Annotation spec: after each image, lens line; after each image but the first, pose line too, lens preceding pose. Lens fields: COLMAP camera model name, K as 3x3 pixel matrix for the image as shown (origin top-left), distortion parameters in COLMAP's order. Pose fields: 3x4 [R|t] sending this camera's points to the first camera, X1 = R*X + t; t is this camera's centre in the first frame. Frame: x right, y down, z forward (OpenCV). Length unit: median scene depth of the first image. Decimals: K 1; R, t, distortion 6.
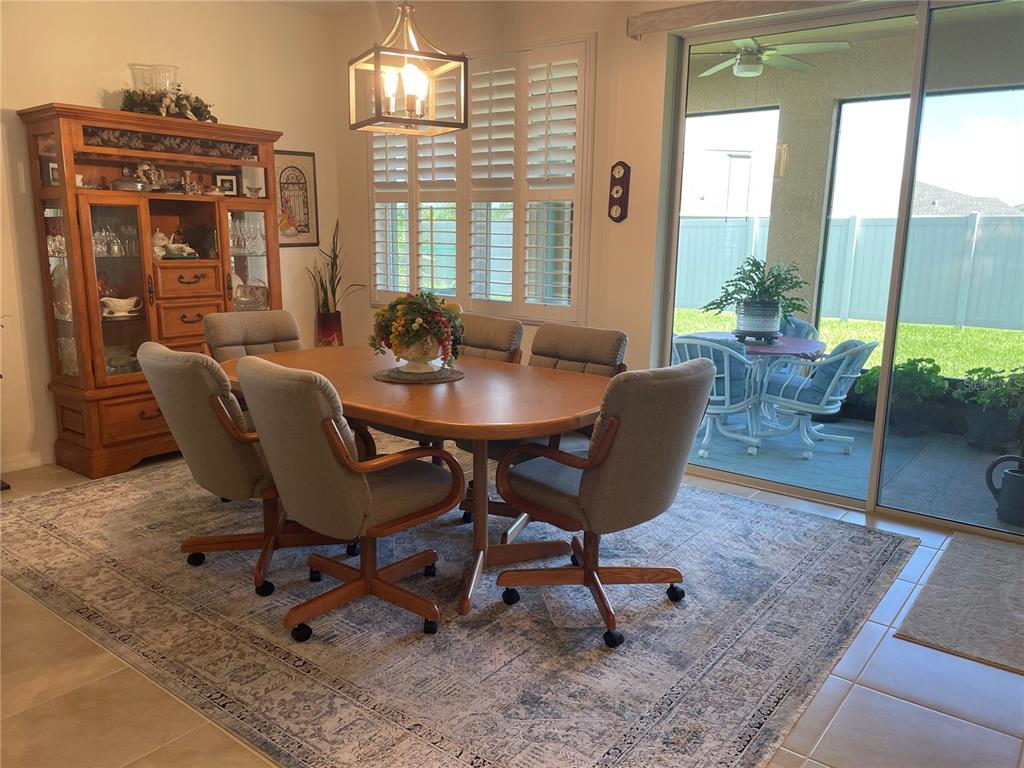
lens RADIAL K [[789.8, 0, 508.2], [0, 789.8, 382.8], [0, 0, 1]] dist [0.056707, -0.030372]
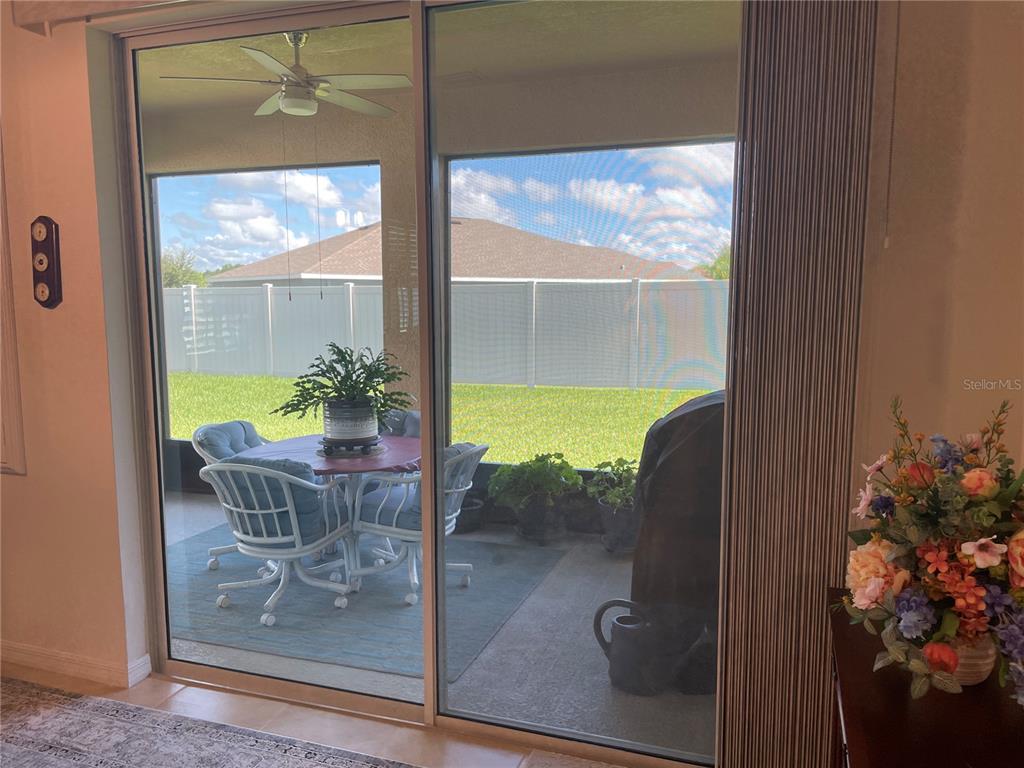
lens RADIAL K [[789.8, 0, 512.0], [0, 789.8, 386.0], [0, 0, 1]] dist [0.056707, -0.030372]
pose [[0.946137, -0.052717, 0.319444, 0.234098], [0.075608, 0.995350, -0.059679, -0.060992], [-0.314813, 0.080617, 0.945724, 0.227959]]
